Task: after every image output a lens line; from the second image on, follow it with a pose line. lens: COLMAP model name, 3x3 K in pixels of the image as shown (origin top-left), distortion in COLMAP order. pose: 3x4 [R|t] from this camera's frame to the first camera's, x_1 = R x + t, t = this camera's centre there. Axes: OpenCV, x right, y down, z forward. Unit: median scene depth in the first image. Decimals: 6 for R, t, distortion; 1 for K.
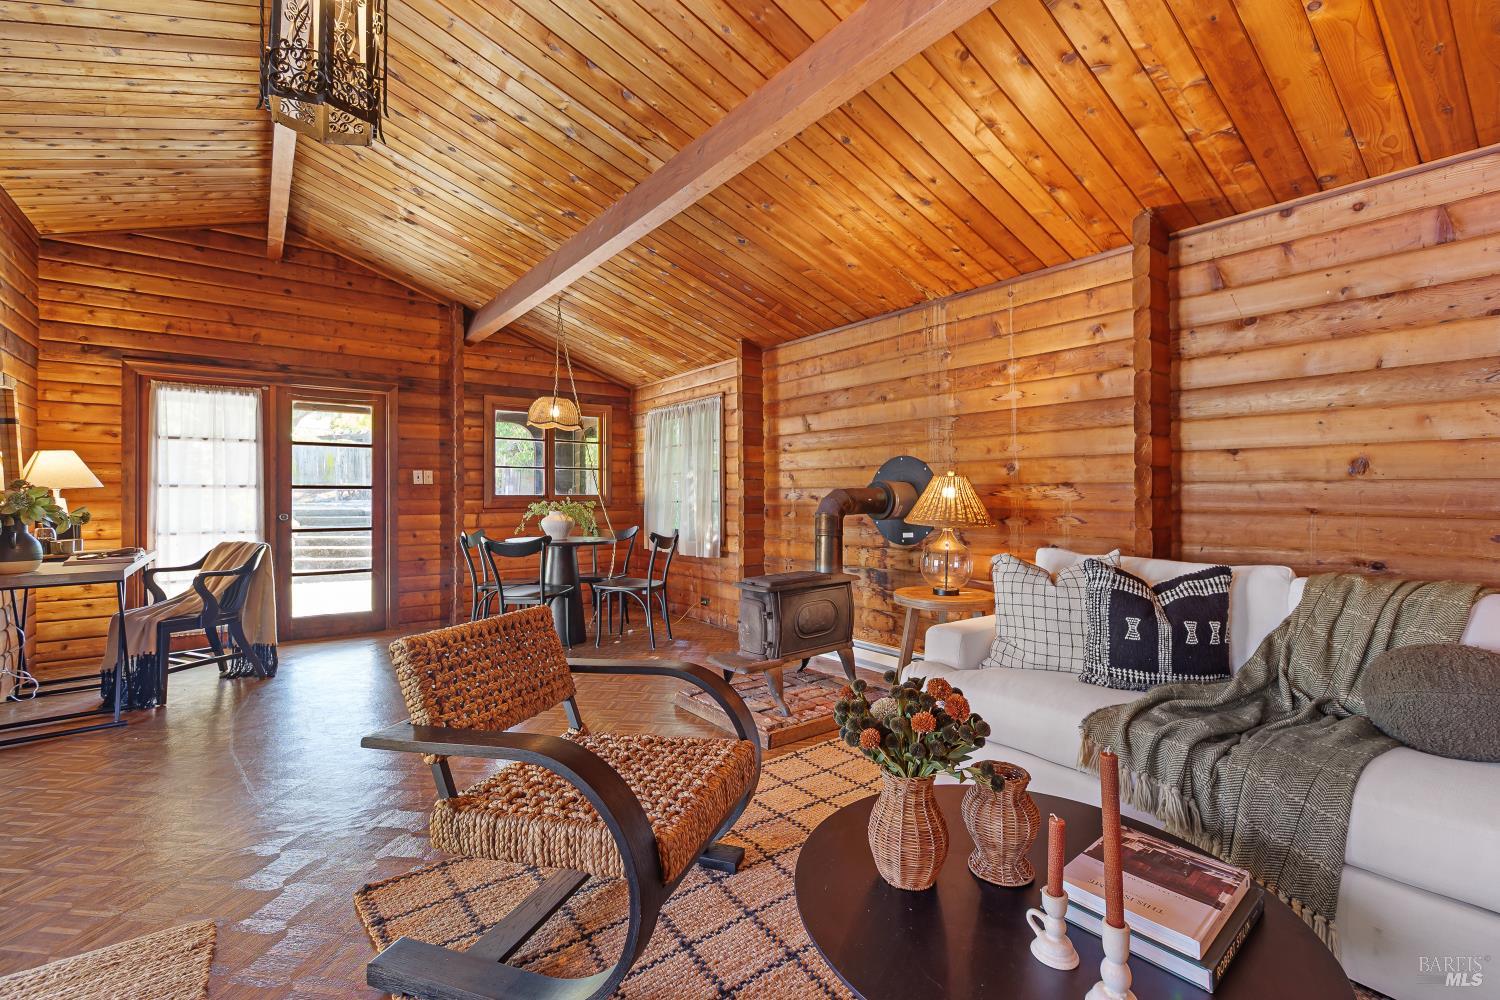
lens RADIAL K [[668.8, 0, 746.5], [0, 668.8, 498.8], [0, 0, 1]] dist [-0.001937, -0.001242]
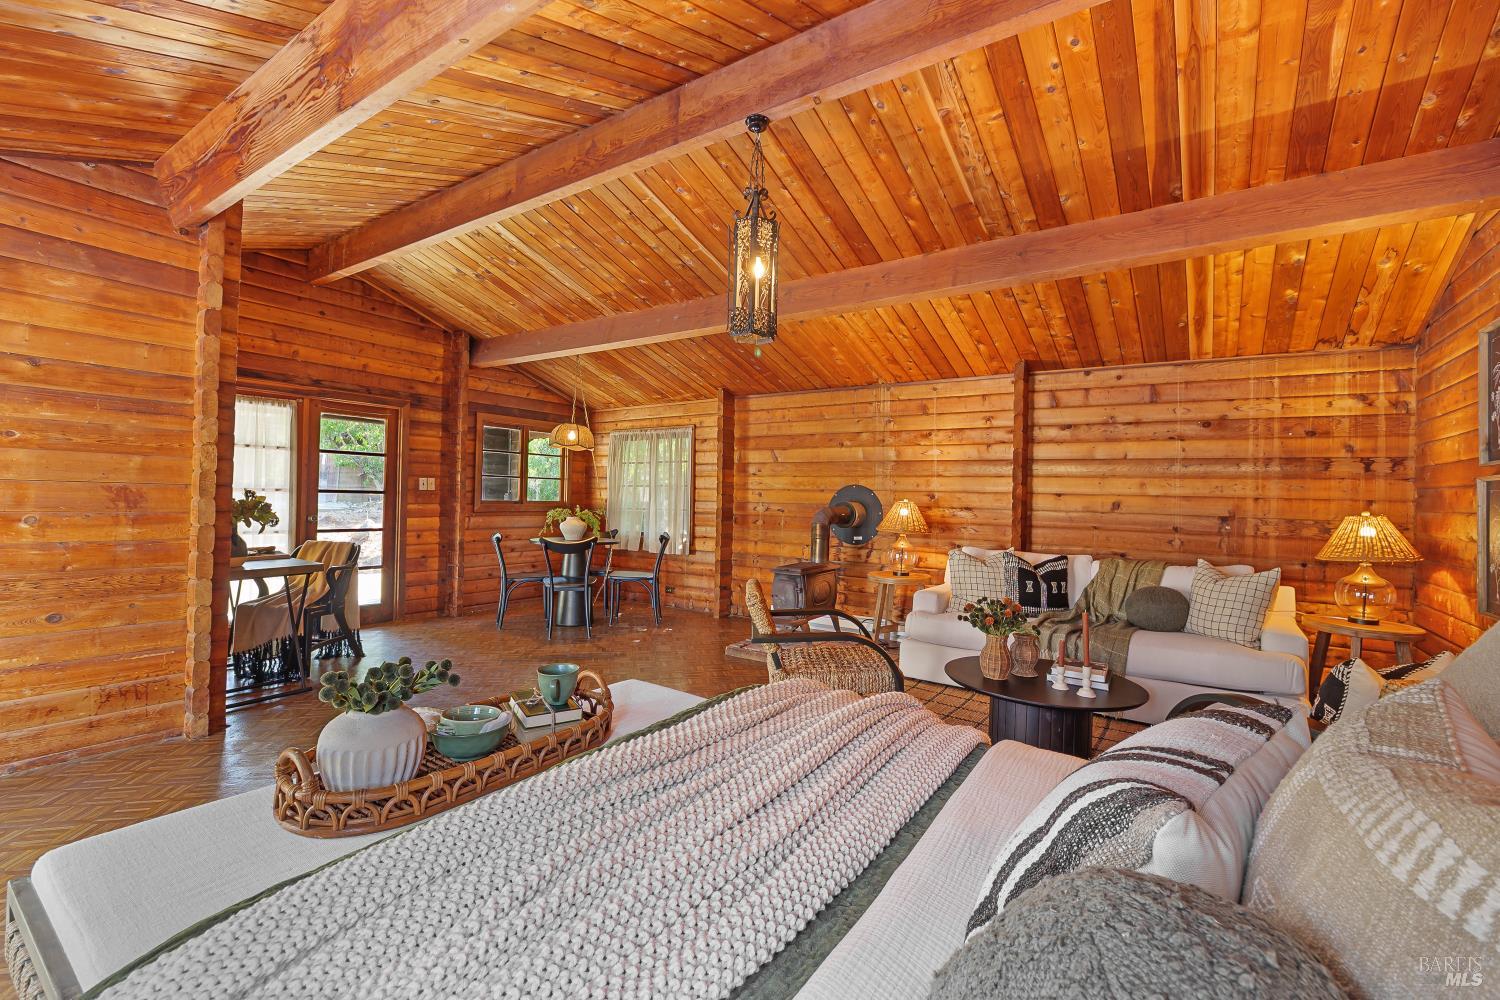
lens RADIAL K [[668.8, 0, 753.1], [0, 668.8, 501.7], [0, 0, 1]] dist [-0.001937, -0.001242]
pose [[0.949659, 0.022146, 0.312501, -0.493930], [-0.023221, 0.999730, -0.000282, -0.023152], [-0.312423, -0.006989, 0.949917, -0.377206]]
